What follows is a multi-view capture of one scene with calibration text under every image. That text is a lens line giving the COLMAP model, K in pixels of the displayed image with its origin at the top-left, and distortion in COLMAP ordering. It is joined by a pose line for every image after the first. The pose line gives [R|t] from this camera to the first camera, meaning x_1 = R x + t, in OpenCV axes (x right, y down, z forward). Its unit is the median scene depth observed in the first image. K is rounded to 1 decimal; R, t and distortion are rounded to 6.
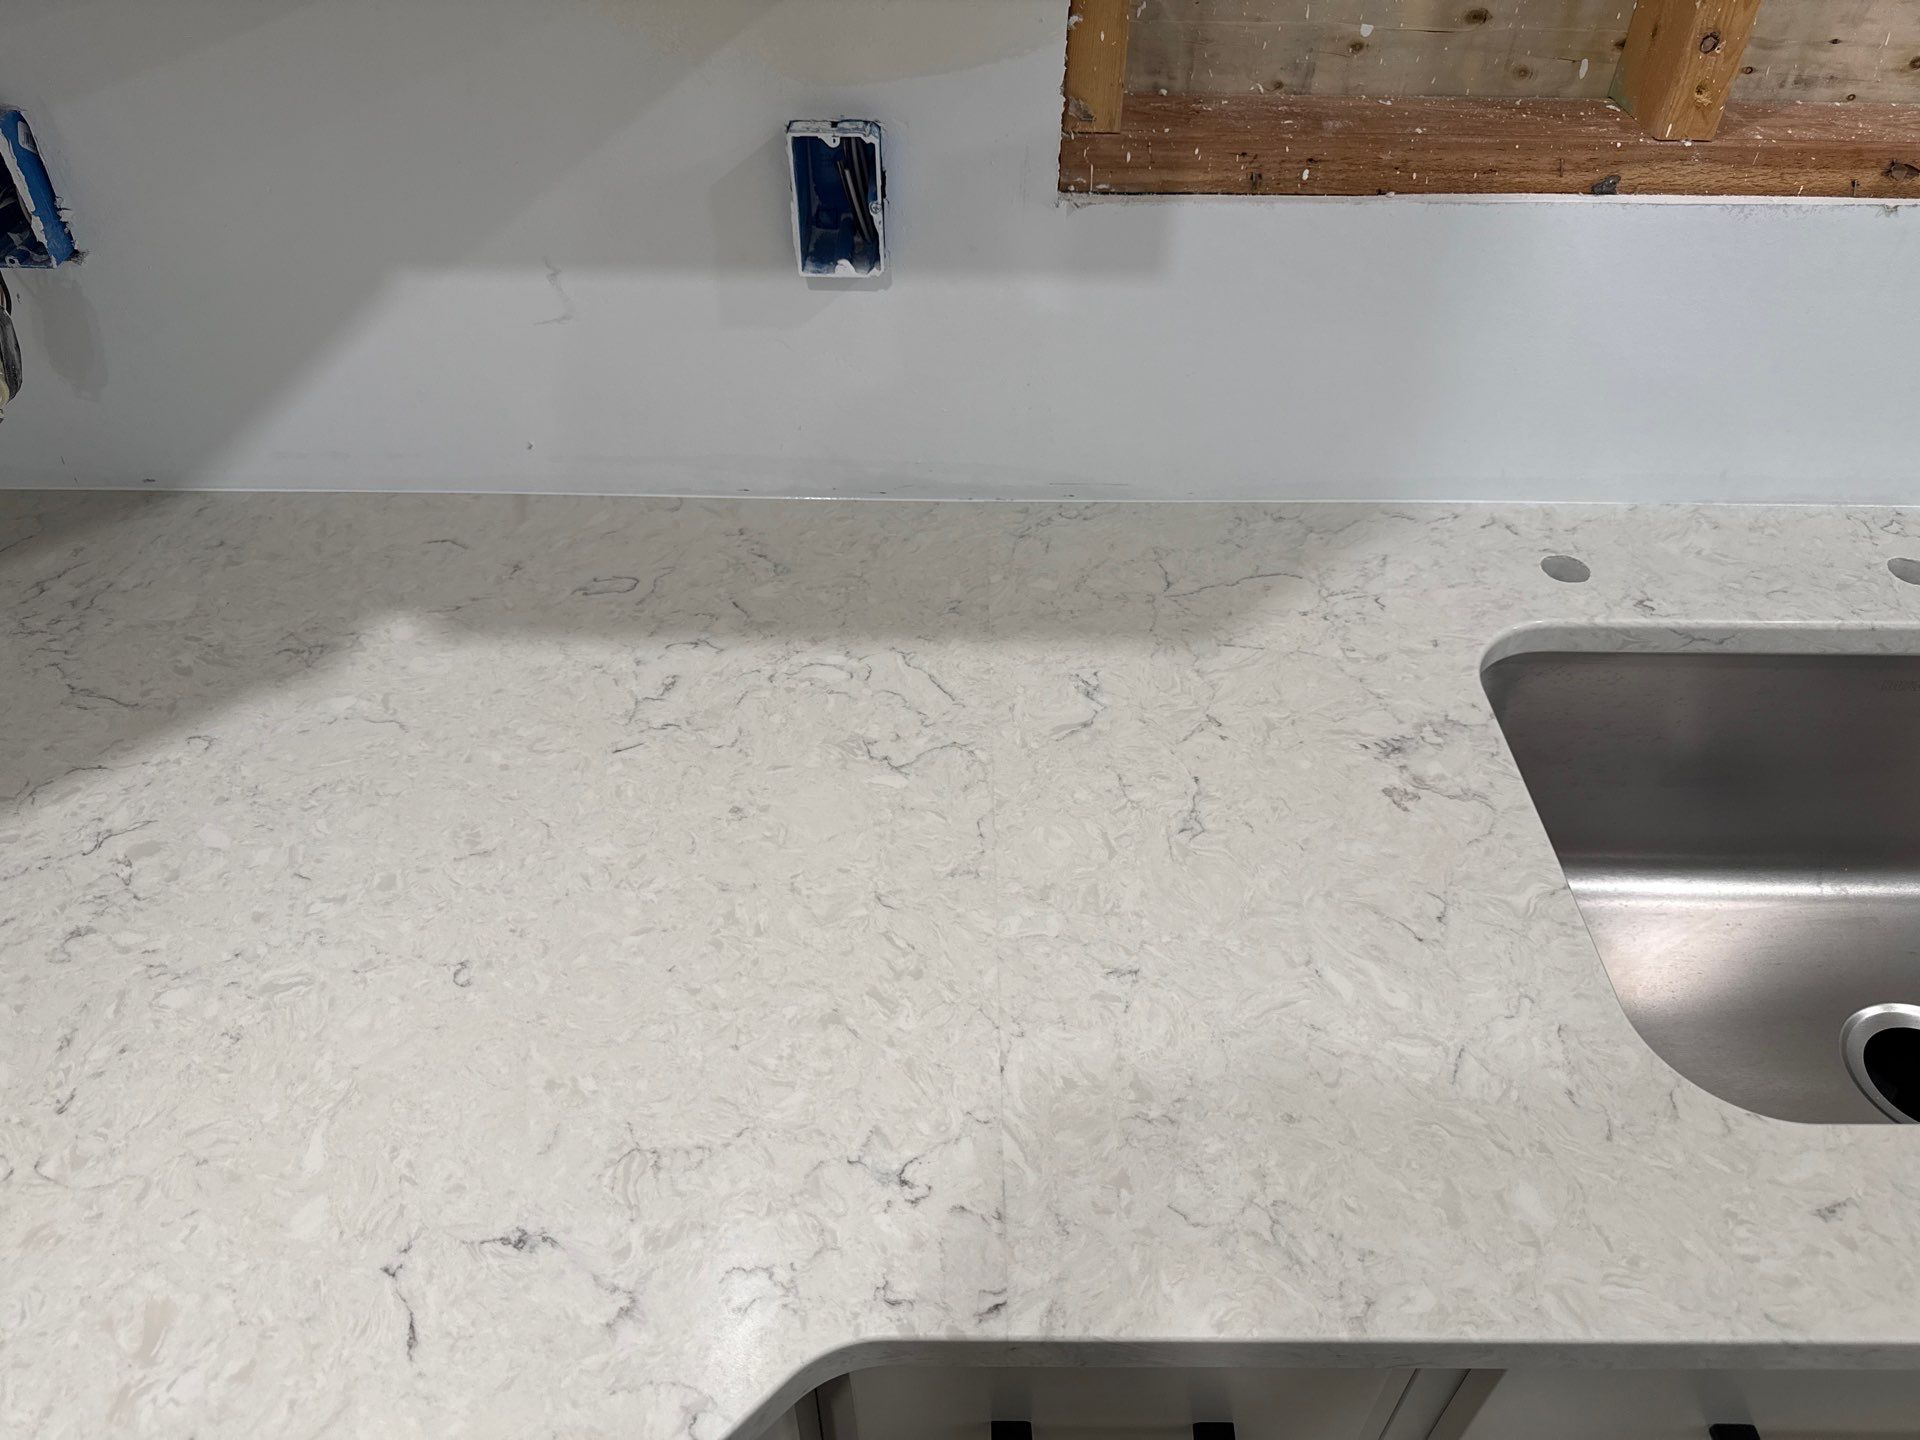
lens RADIAL K [[1267.7, 0, 960.0], [0, 1267.7, 720.0], [0, 0, 1]] dist [0.002378, 0.000499]
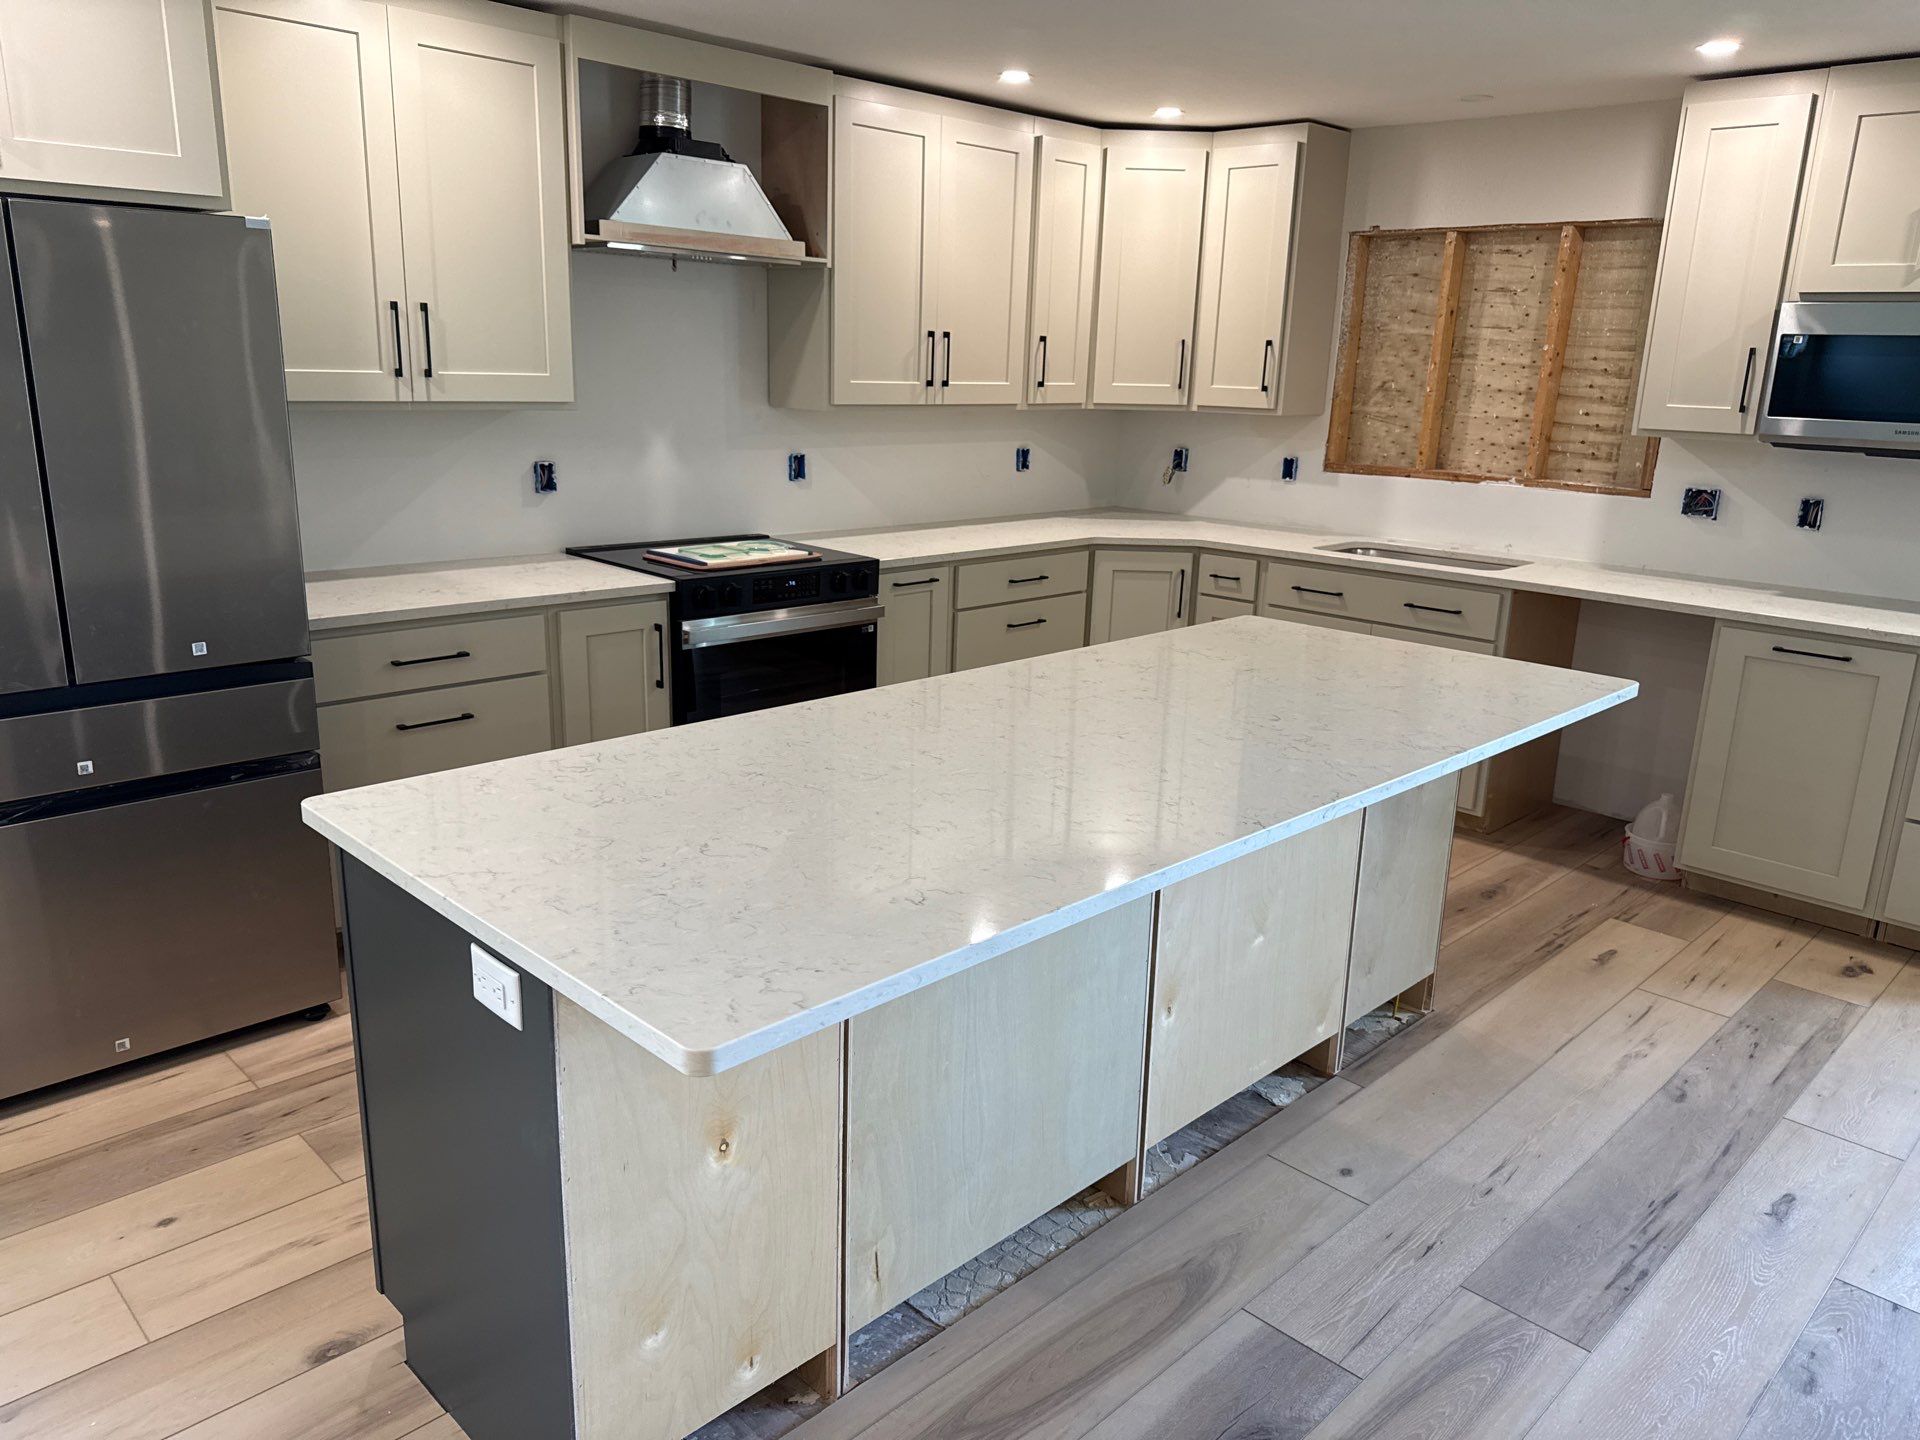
lens RADIAL K [[1342.3, 0, 960.0], [0, 1342.3, 720.0], [0, 0, 1]] dist [0.009956, -0.000290]
pose [[0.698149, 0.197810, -0.688084, 3.493158], [-0.510107, 0.811803, -0.284193, 3.231911], [0.502373, 0.549405, 0.667664, -3.471536]]
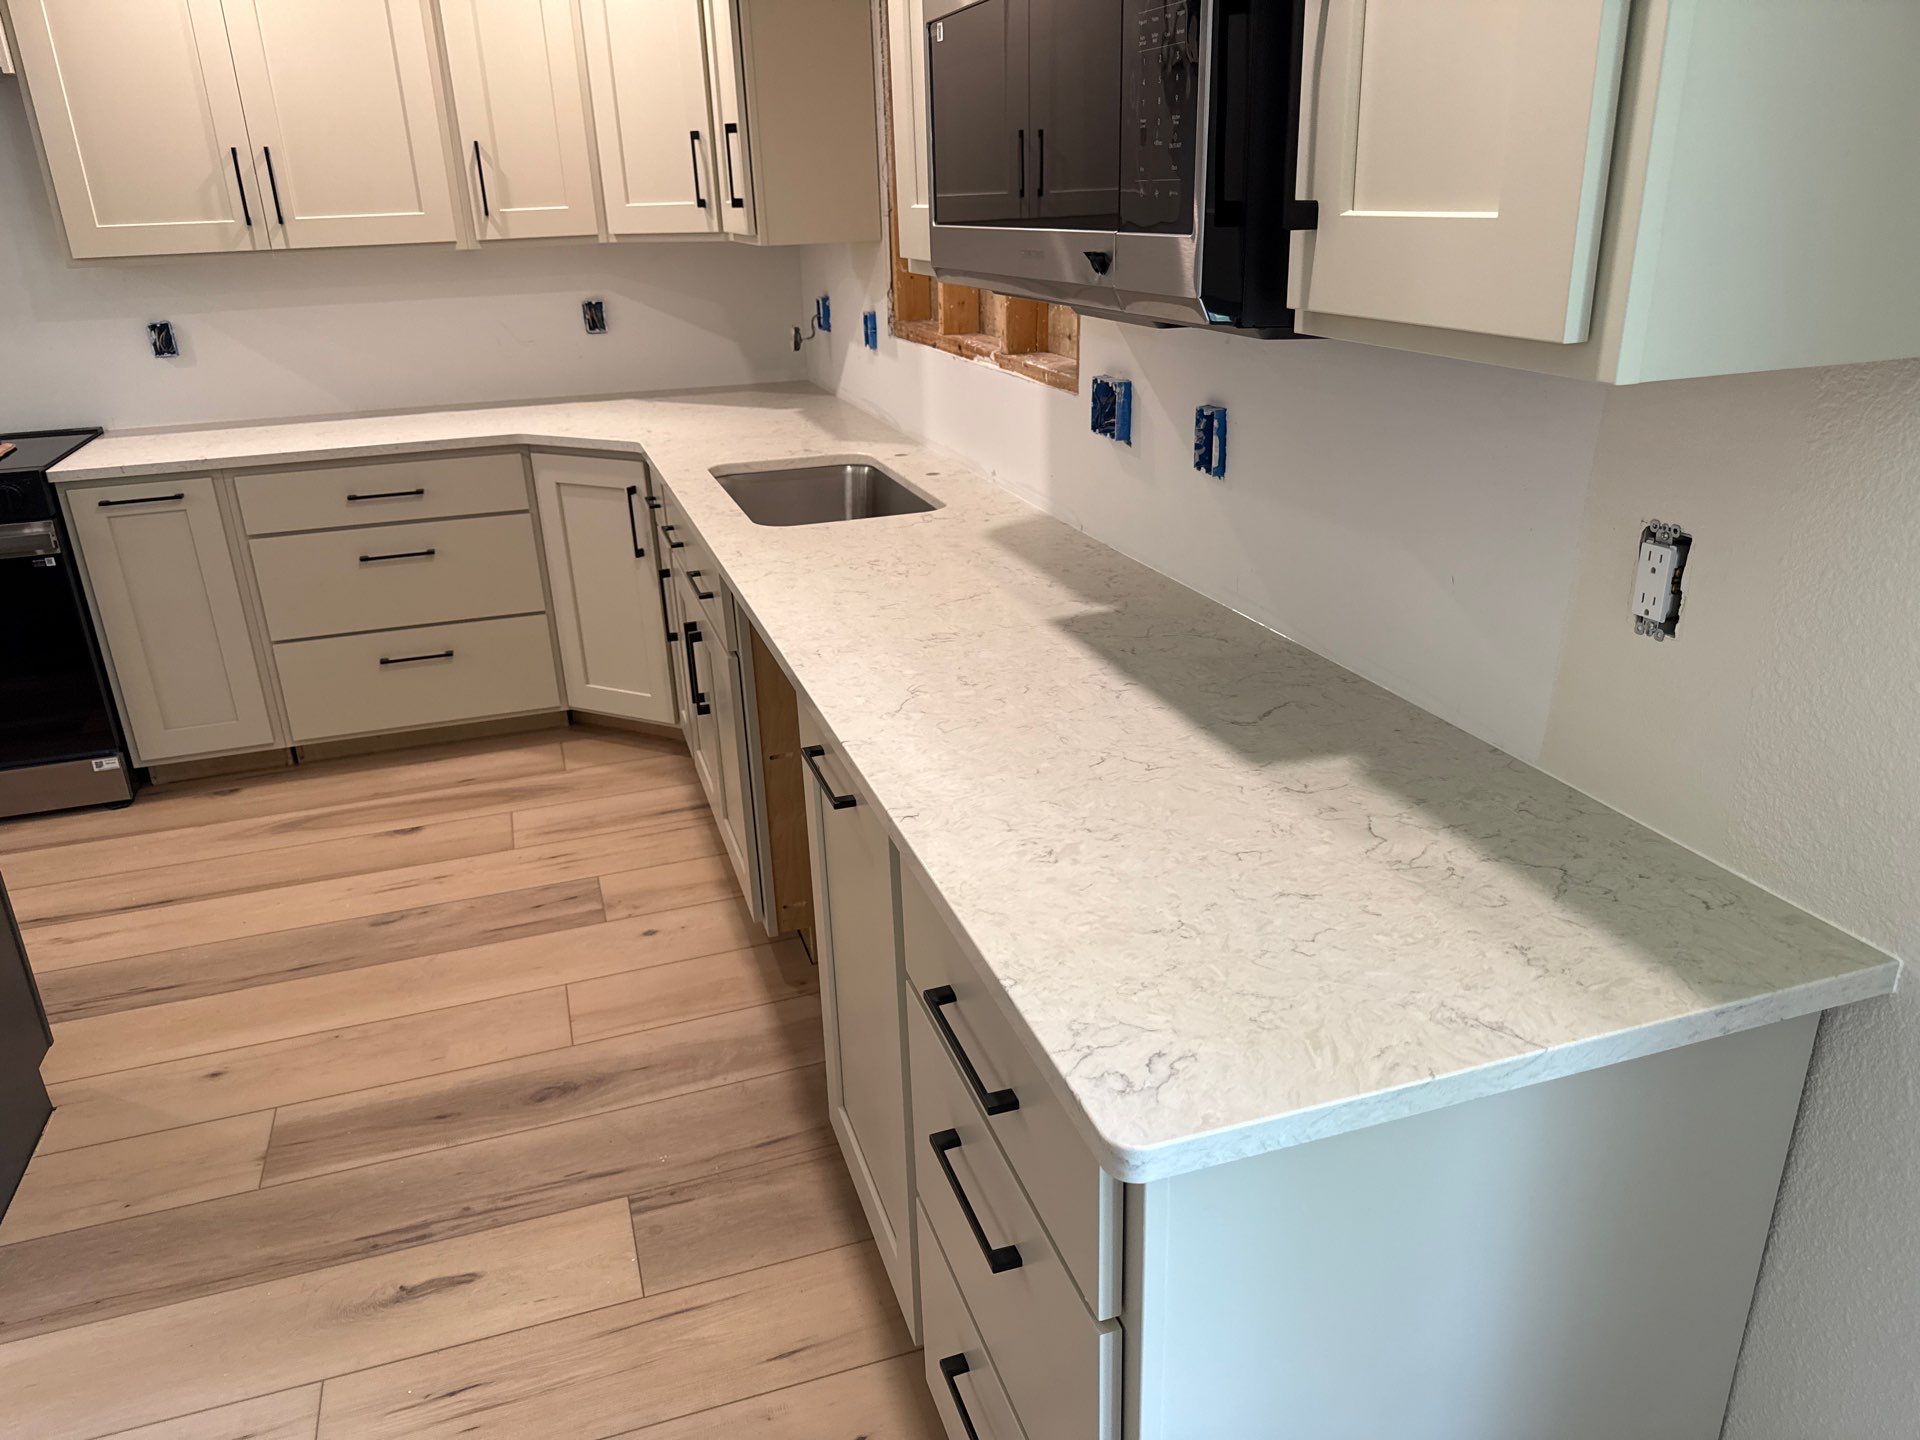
lens RADIAL K [[1357.5, 0, 960.0], [0, 1357.5, 720.0], [0, 0, 1]] dist [0.100720, -0.164726]
pose [[0.313106, 0.335021, -0.888665, 4.192974], [-0.630730, 0.772914, 0.069156, 0.066236], [0.710031, 0.538855, 0.453312, -0.090195]]
